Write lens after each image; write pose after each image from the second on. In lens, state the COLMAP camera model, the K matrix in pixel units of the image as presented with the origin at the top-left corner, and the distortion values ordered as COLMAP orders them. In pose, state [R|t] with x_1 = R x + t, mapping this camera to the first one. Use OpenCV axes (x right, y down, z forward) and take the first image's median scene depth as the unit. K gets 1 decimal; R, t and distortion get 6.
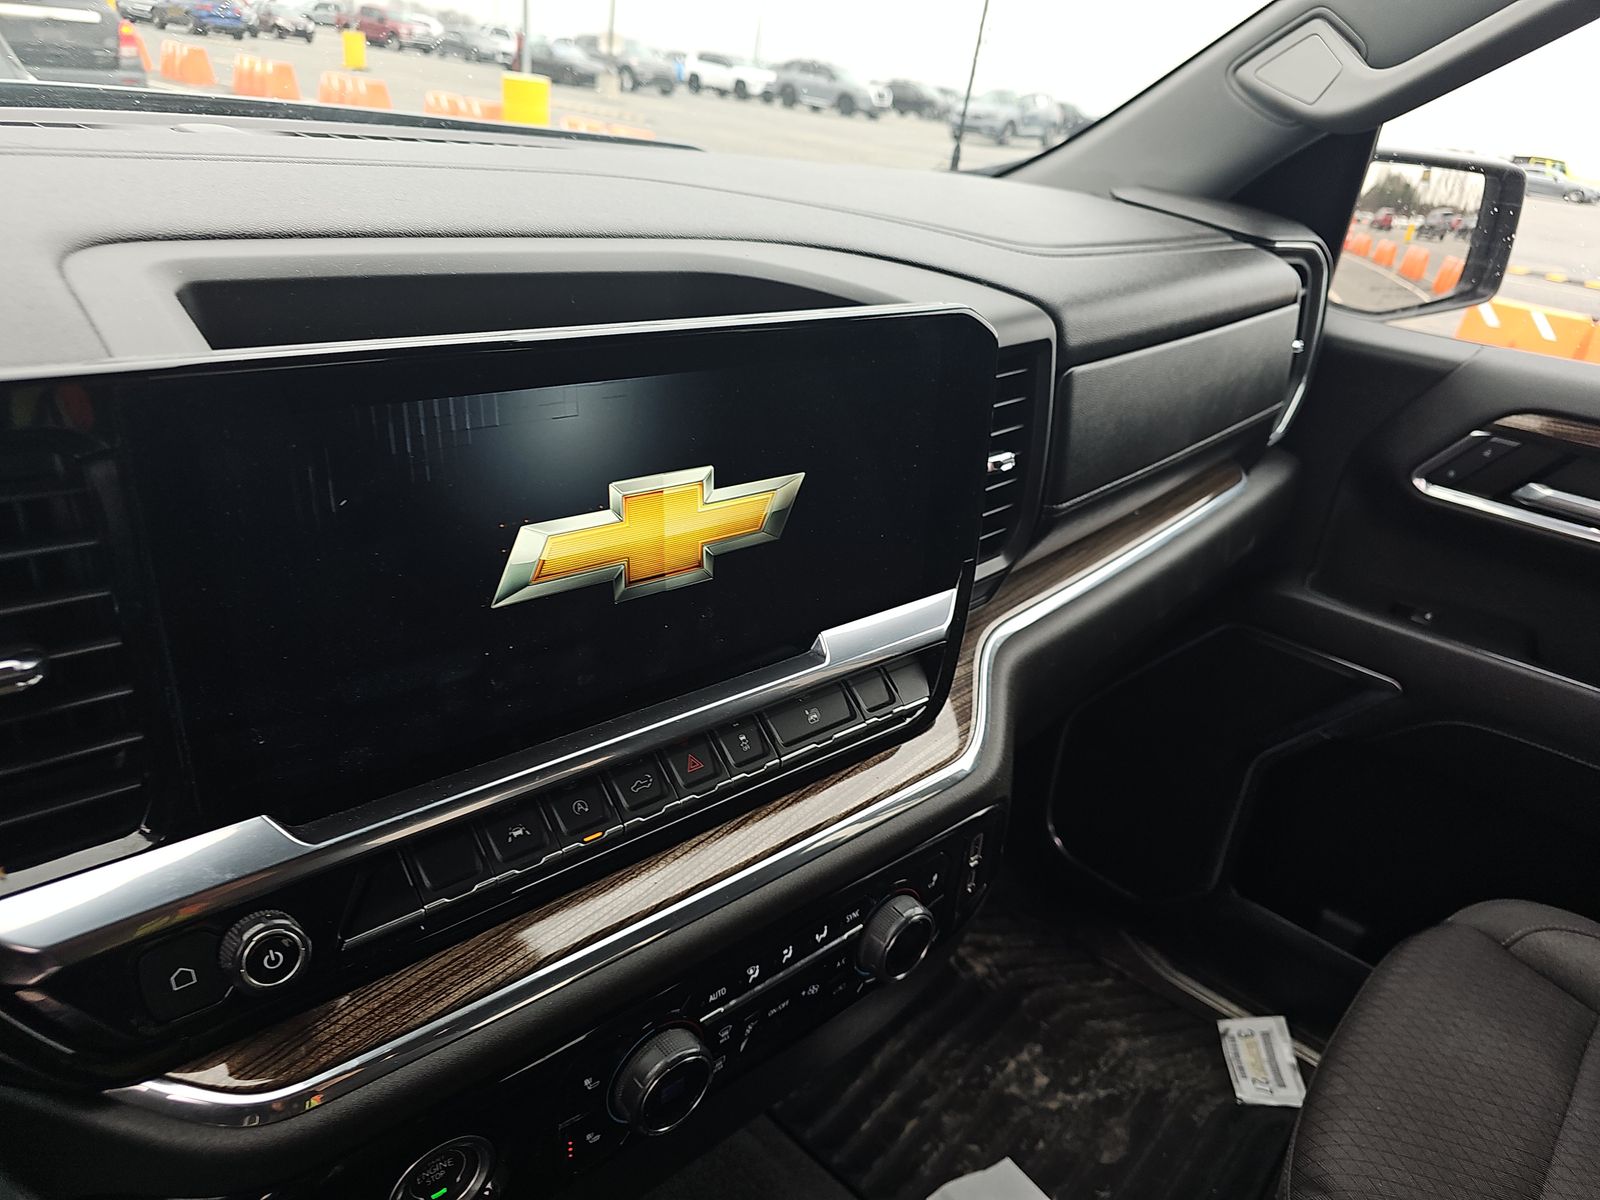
lens RADIAL K [[1071.4, 0, 800.0], [0, 1071.4, 600.0], [0, 0, 1]] dist [0.018105, 0.000902]
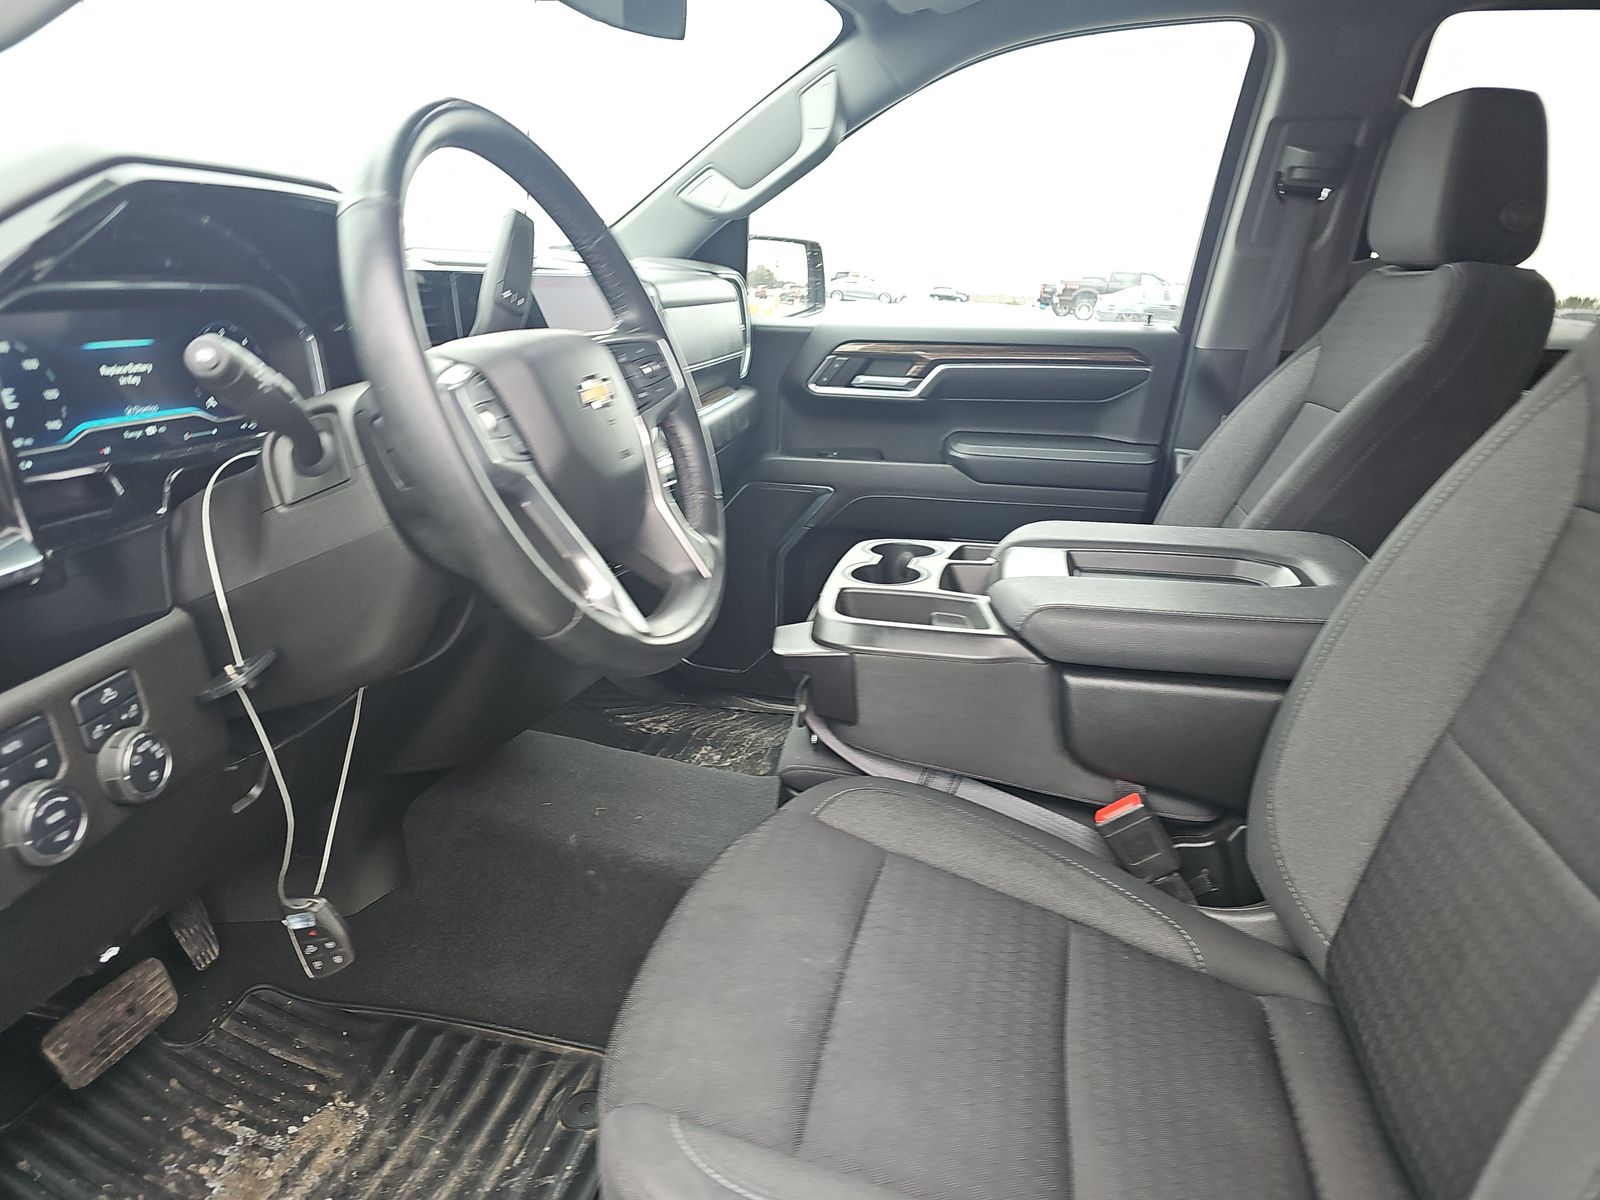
lens RADIAL K [[1071.4, 0, 800.0], [0, 1071.4, 600.0], [0, 0, 1]] dist [0.018105, 0.000902]
pose [[0.868267, -0.208166, 0.450310, -0.431835], [0.259828, 0.964069, -0.055326, 0.381870], [-0.422613, 0.165041, 0.891156, -0.710130]]
